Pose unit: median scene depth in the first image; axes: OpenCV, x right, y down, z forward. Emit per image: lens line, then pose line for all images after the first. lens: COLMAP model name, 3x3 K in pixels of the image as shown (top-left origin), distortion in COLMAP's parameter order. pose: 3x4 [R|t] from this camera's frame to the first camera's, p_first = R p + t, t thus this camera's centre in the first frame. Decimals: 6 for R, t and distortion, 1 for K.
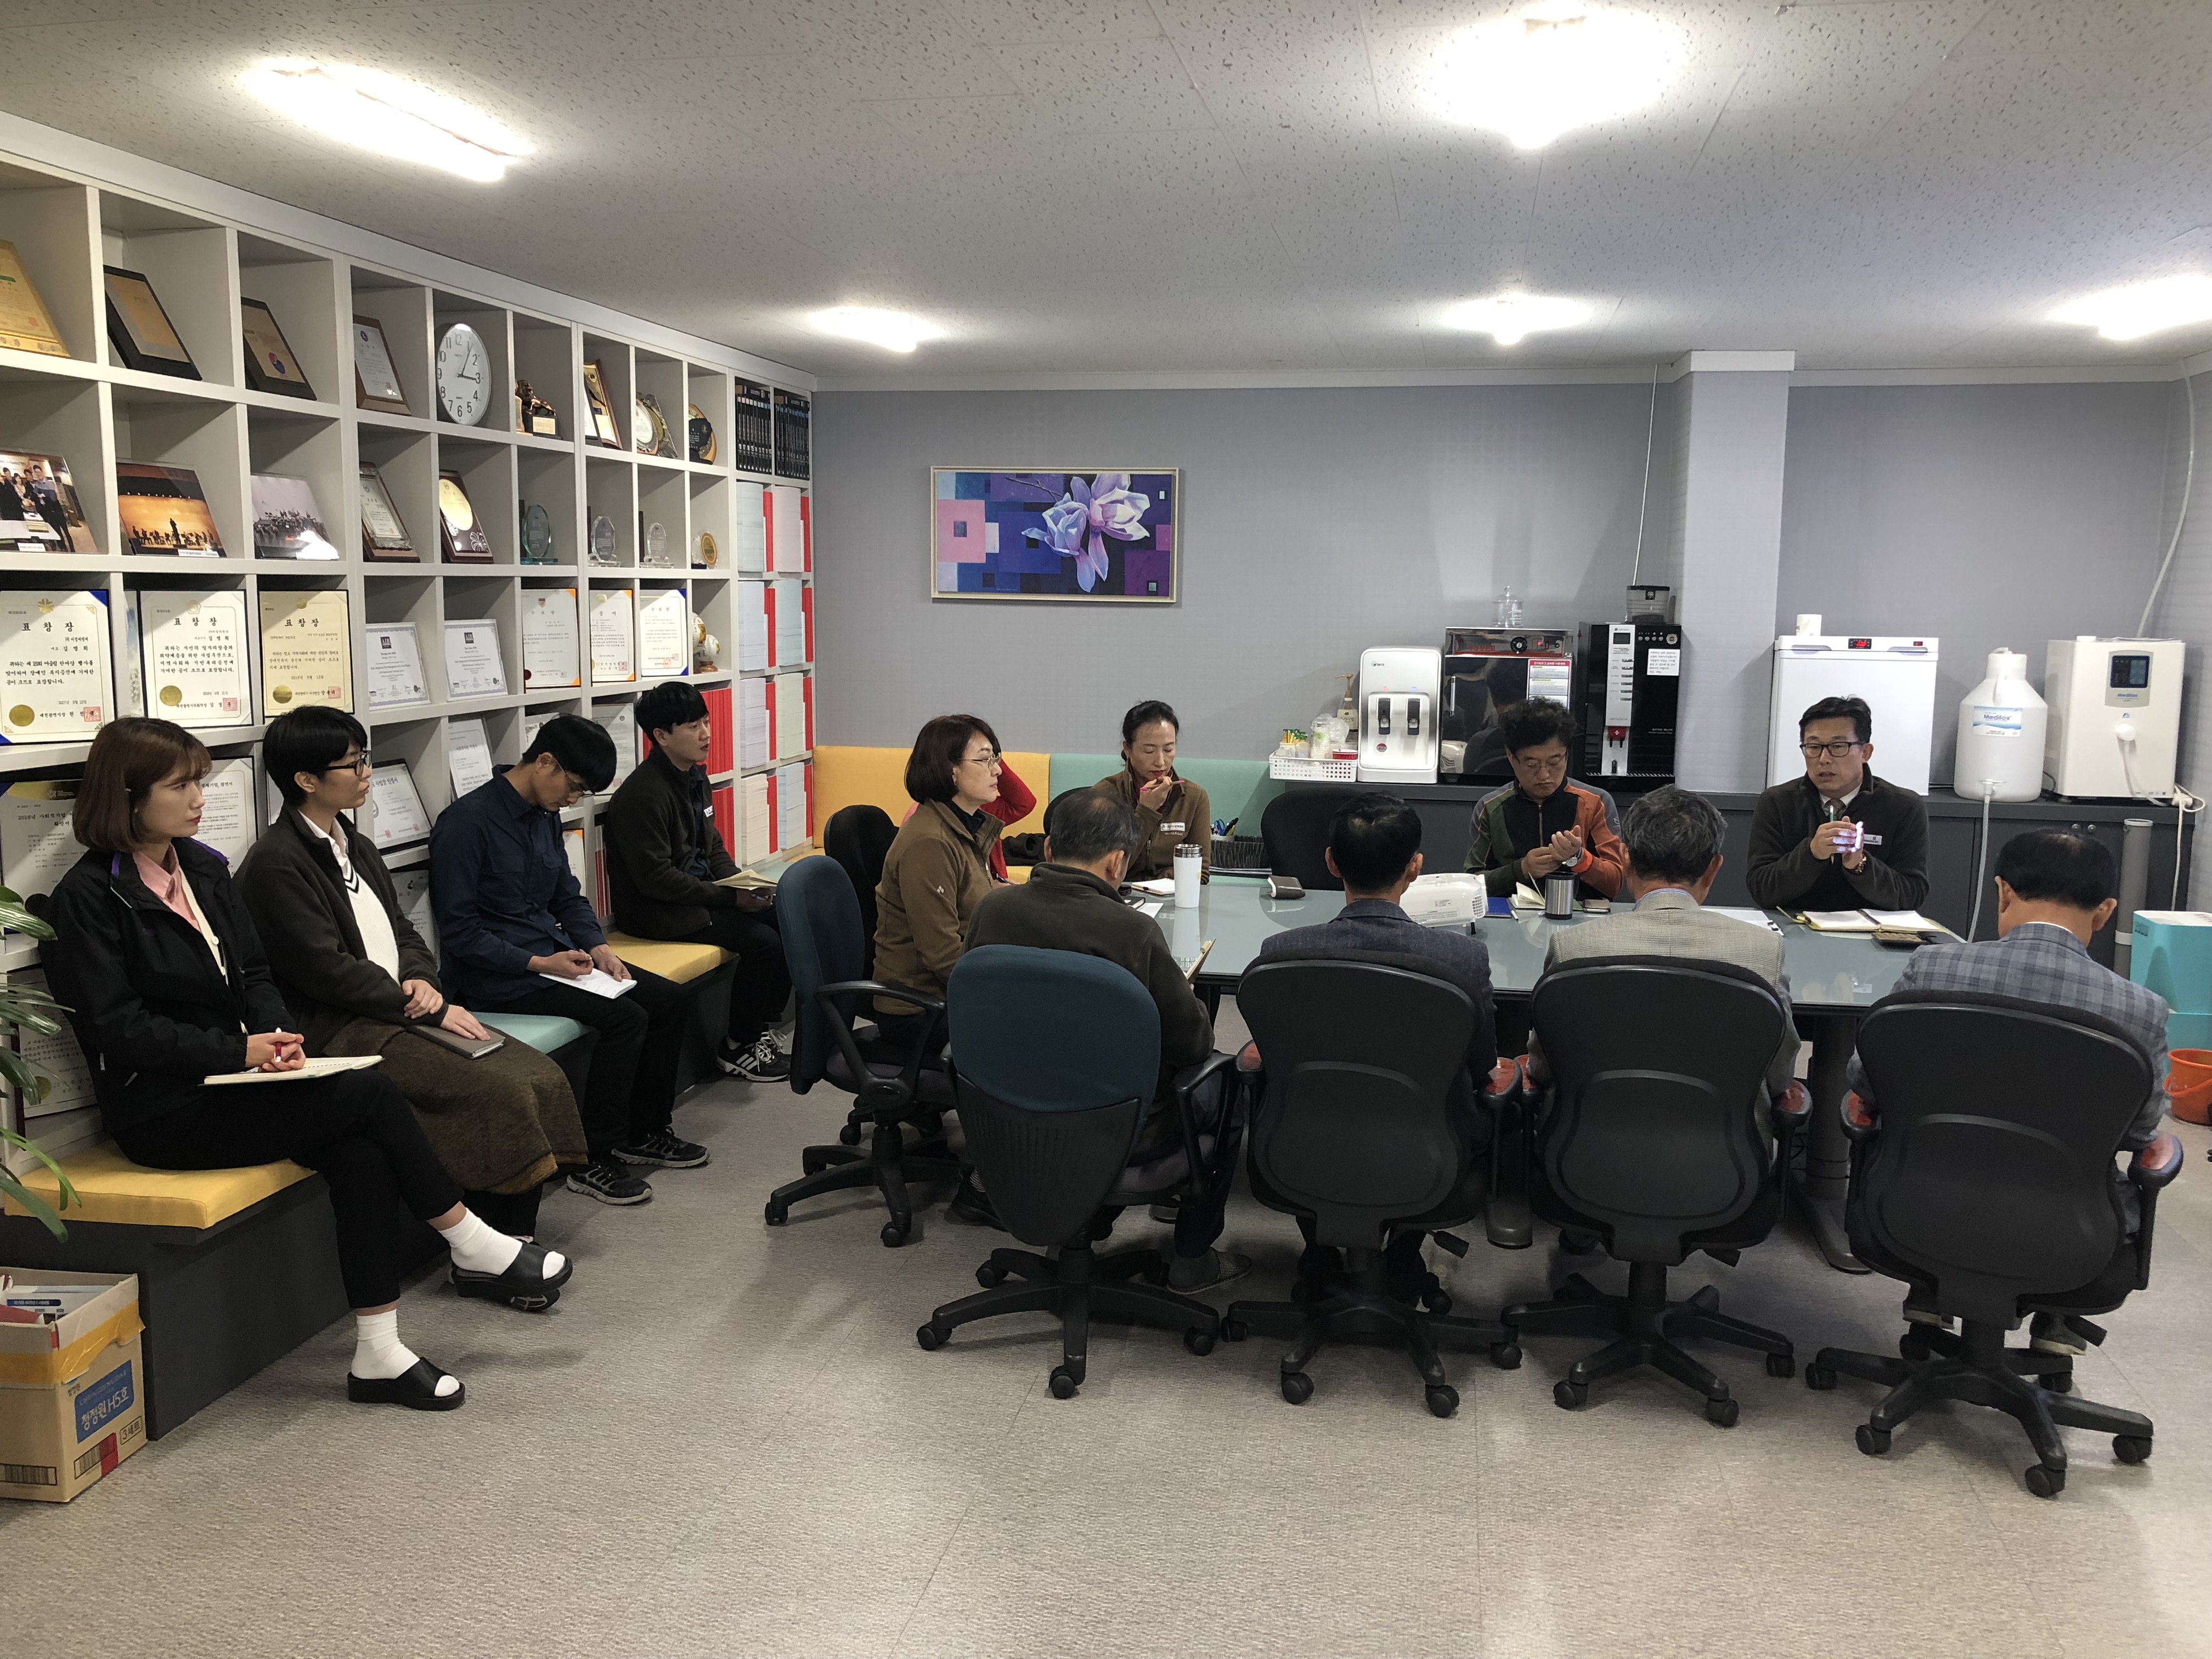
lens RADIAL K [[1800.4, 0, 1111.2], [0, 1800.4, 832.0], [0, 0, 1]] dist [0.043764, -0.034056]
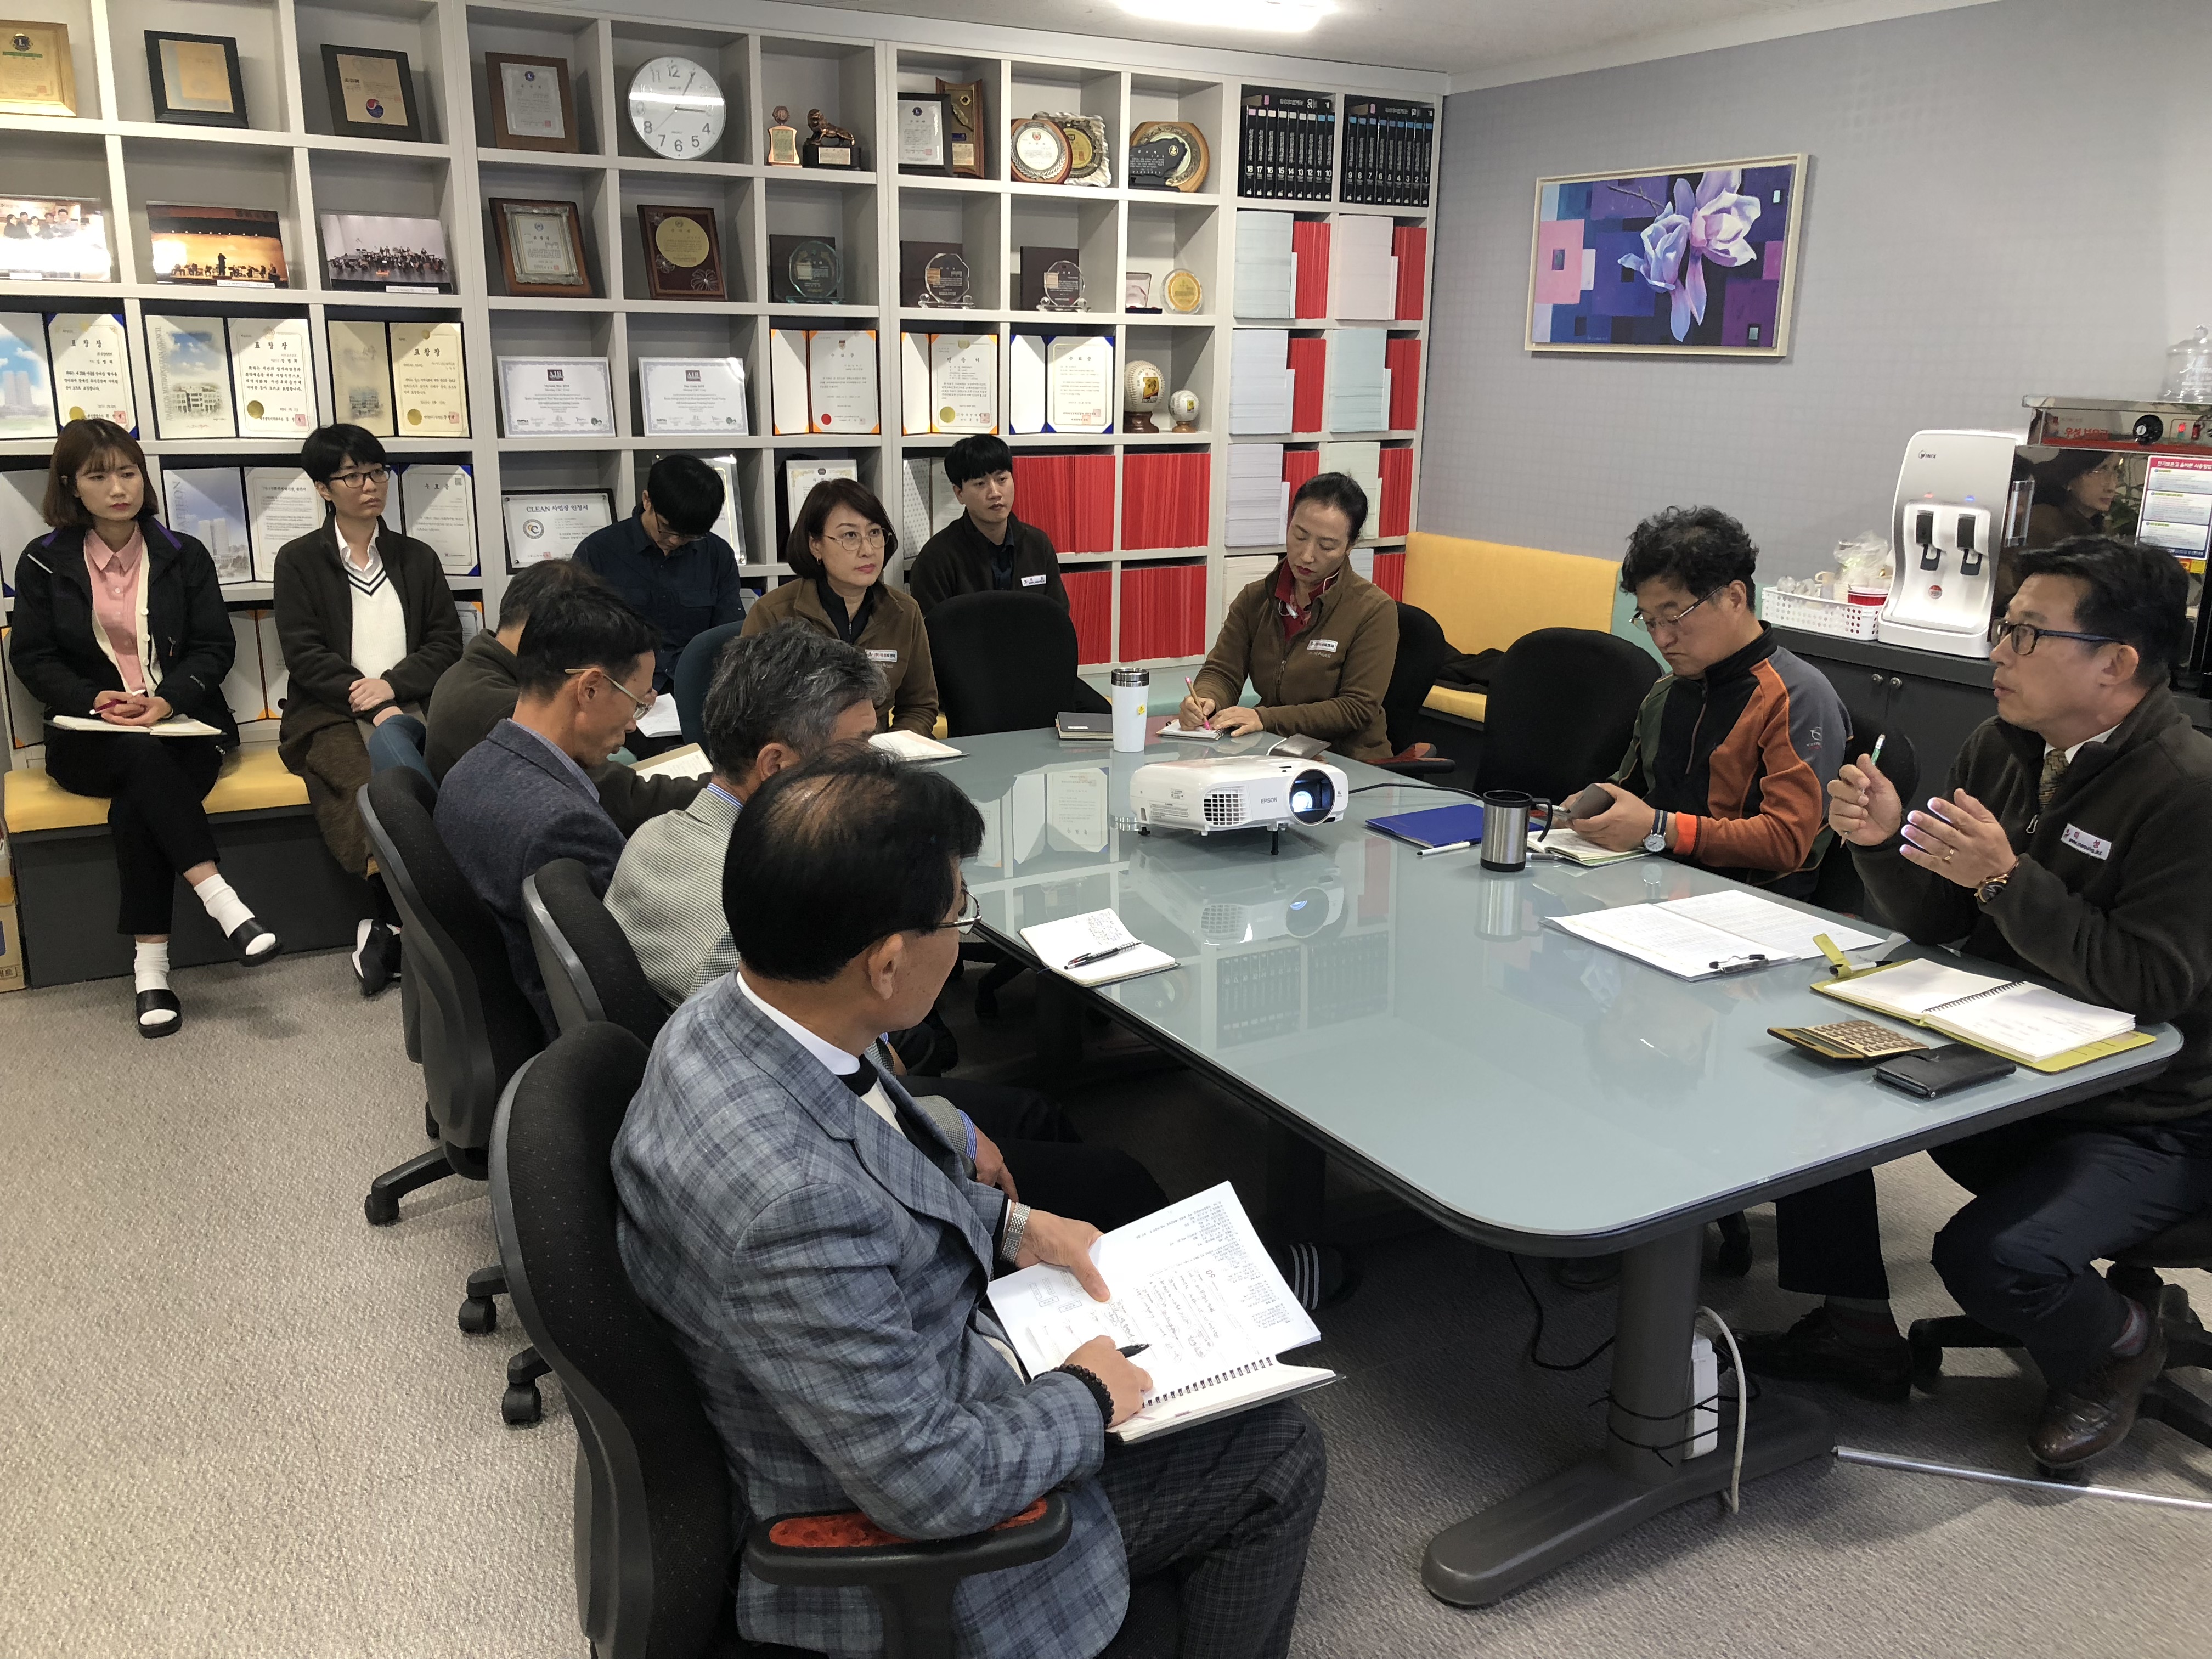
lens RADIAL K [[1800.4, 0, 1103.0], [0, 1800.4, 825.8], [0, 0, 1]] dist [0.043764, -0.034056]
pose [[0.646032, 0.196001, -0.737717, 0.455575], [-0.113238, 0.980386, 0.161310, -0.036788], [0.754864, -0.020674, 0.655556, 0.374309]]
